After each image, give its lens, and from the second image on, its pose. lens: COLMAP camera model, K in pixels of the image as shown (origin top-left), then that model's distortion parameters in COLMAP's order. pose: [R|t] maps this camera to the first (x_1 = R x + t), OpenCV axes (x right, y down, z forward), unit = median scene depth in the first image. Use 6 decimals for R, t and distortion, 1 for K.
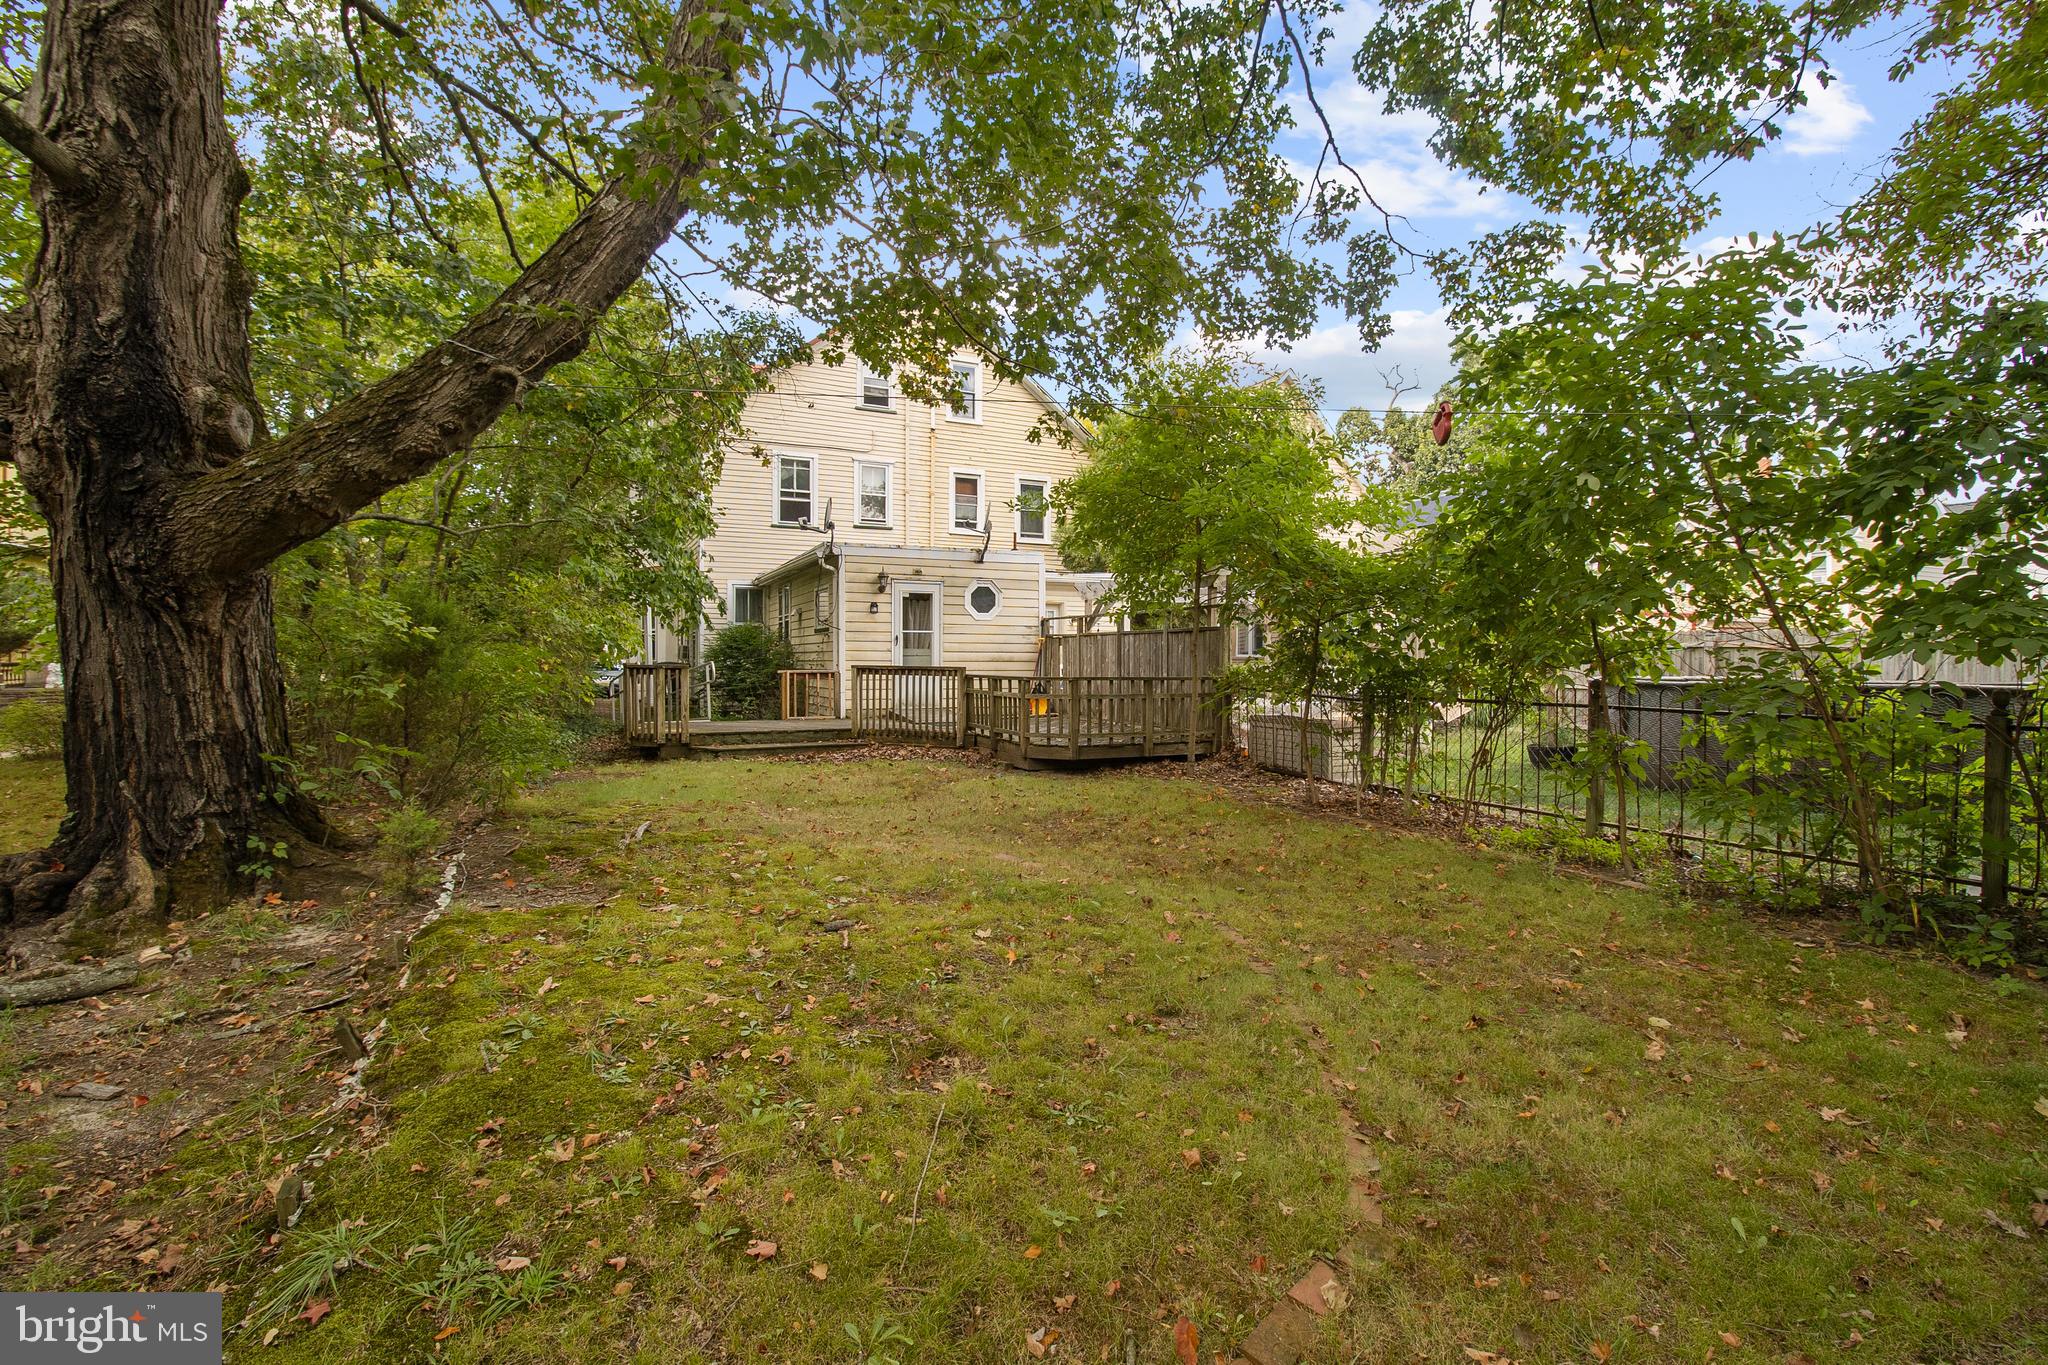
lens RADIAL K [[965.9, 0, 1025.6], [0, 965.9, 677.2], [0, 0, 1]] dist [0.005809, 0.000555]
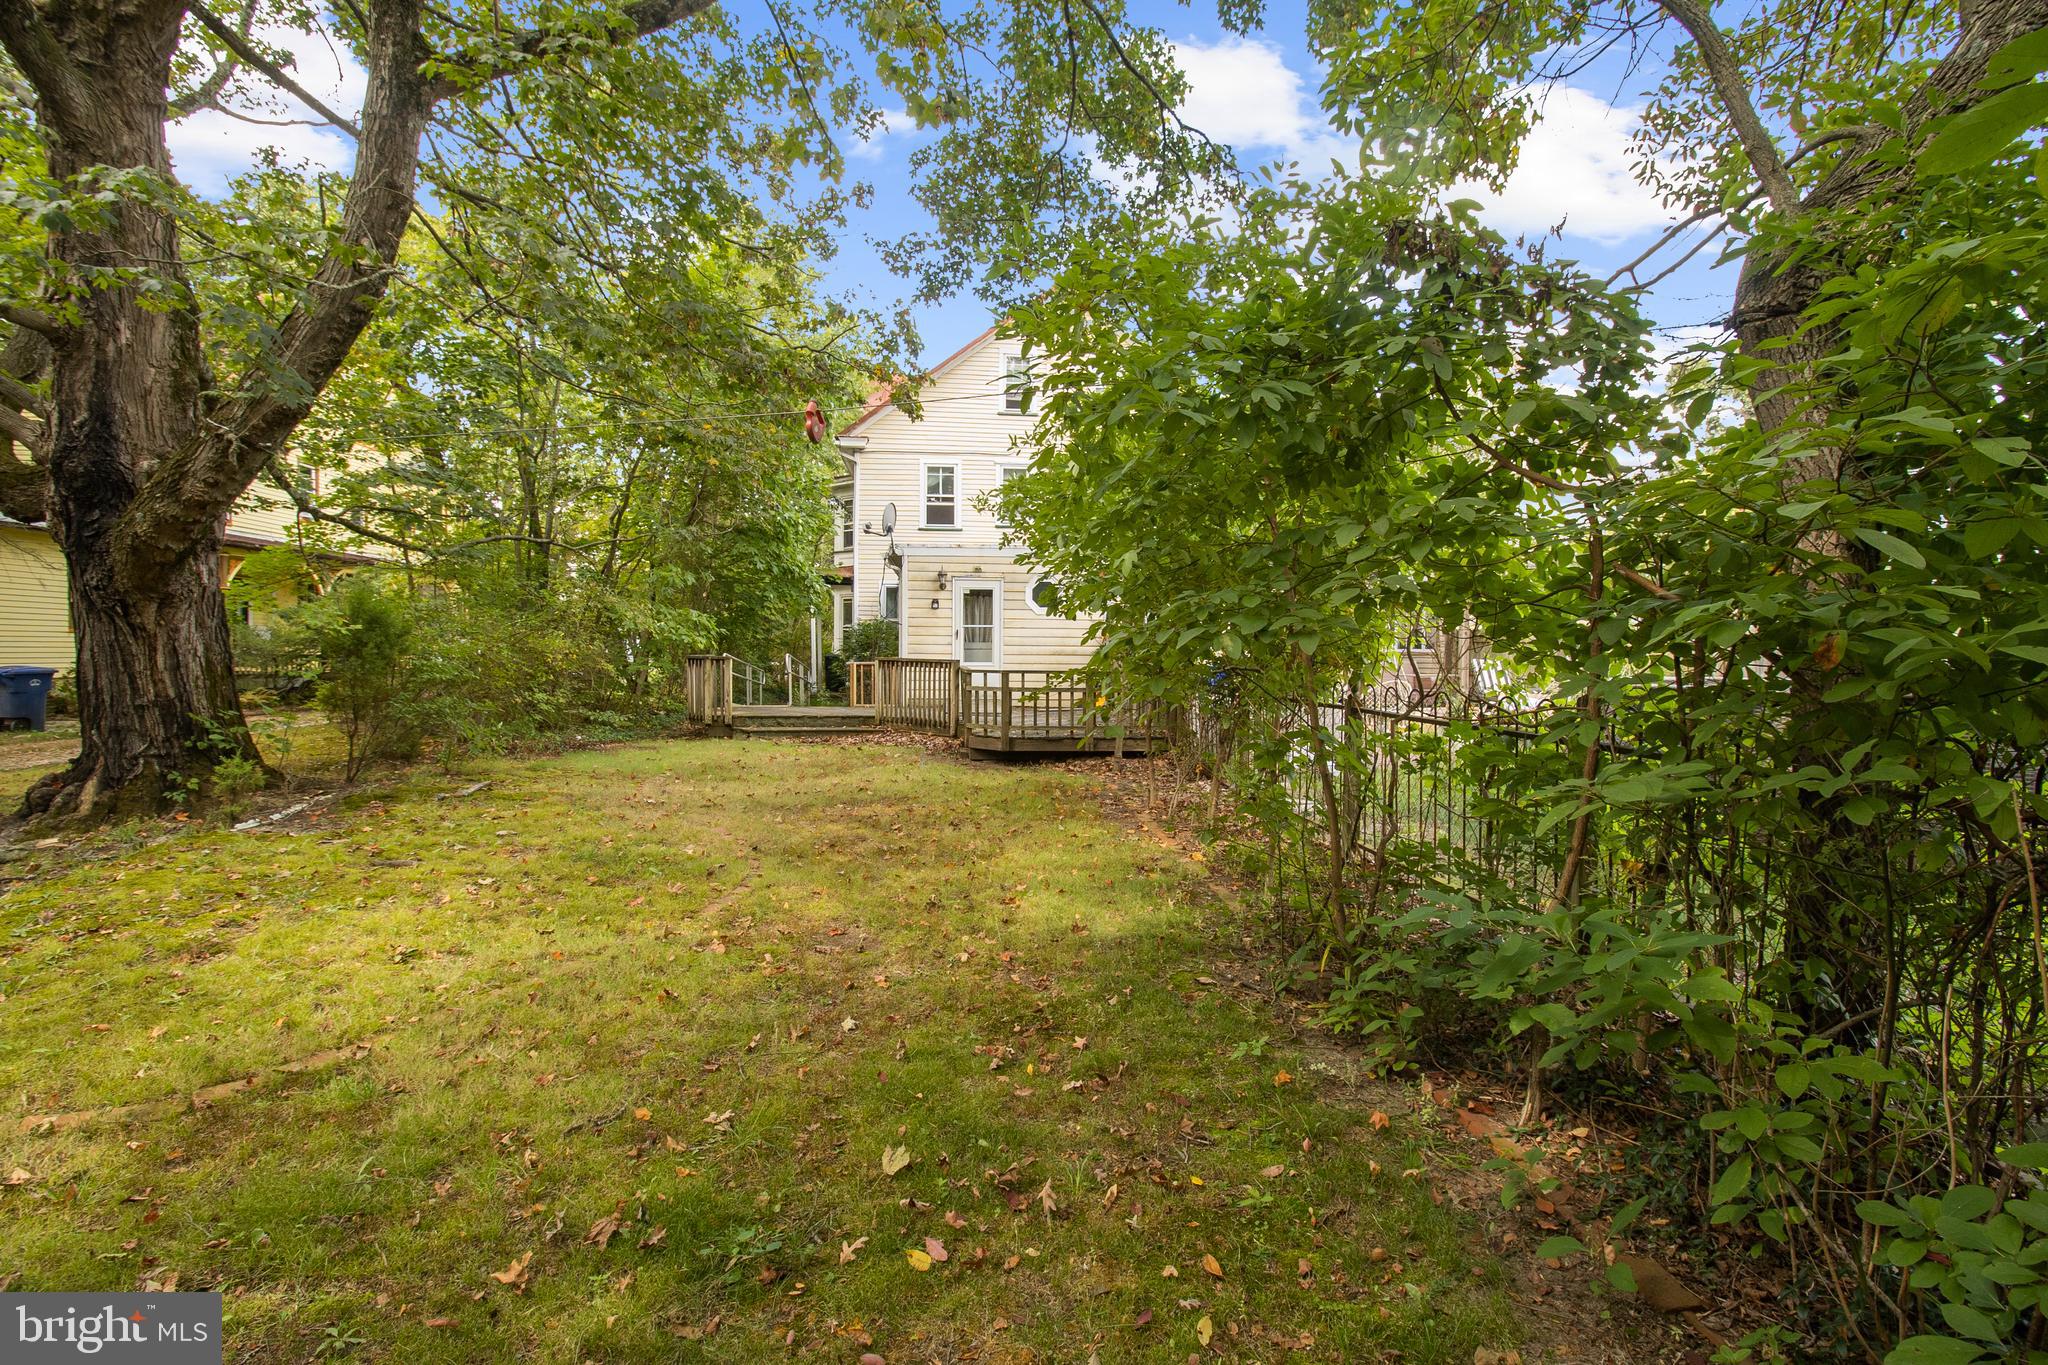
lens RADIAL K [[965.9, 0, 1026.8], [0, 965.9, 682.1], [0, 0, 1]] dist [0.005809, 0.000555]
pose [[0.933883, 0.014284, -0.357293, 0.382538], [-0.010575, 0.999868, 0.012332, -0.000079], [0.357422, -0.007738, 0.933911, 0.047649]]
